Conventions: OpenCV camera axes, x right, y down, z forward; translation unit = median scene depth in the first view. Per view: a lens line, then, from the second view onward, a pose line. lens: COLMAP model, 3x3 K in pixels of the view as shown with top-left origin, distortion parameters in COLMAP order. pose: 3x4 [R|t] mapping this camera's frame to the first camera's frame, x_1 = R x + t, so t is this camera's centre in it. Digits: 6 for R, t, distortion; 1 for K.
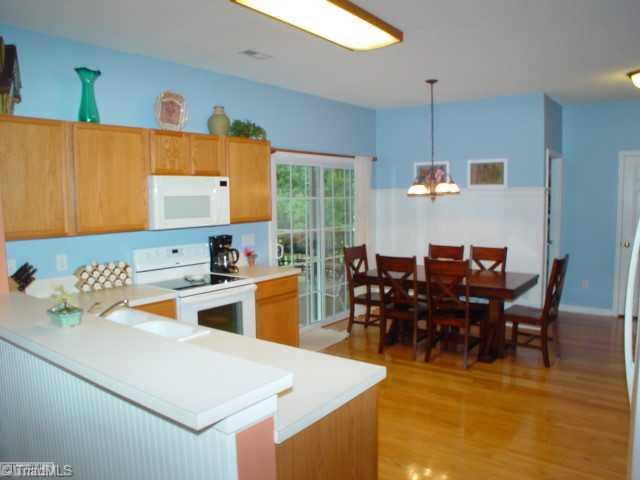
lens RADIAL K [[479.6, 0, 318.8], [0, 479.6, 240.3], [0, 0, 1]] dist [-0.114616, -0.003137]
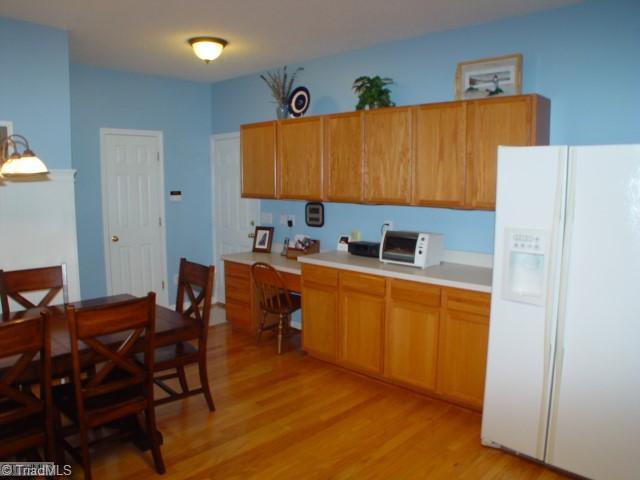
lens RADIAL K [[479.6, 0, 320.6], [0, 479.6, 237.1], [0, 0, 1]] dist [-0.114616, -0.003137]
pose [[0.077150, -0.094887, 0.992494, -0.194689], [0.075073, 0.993188, 0.089117, -0.053897], [-0.994189, 0.067634, 0.083748, 0.657193]]
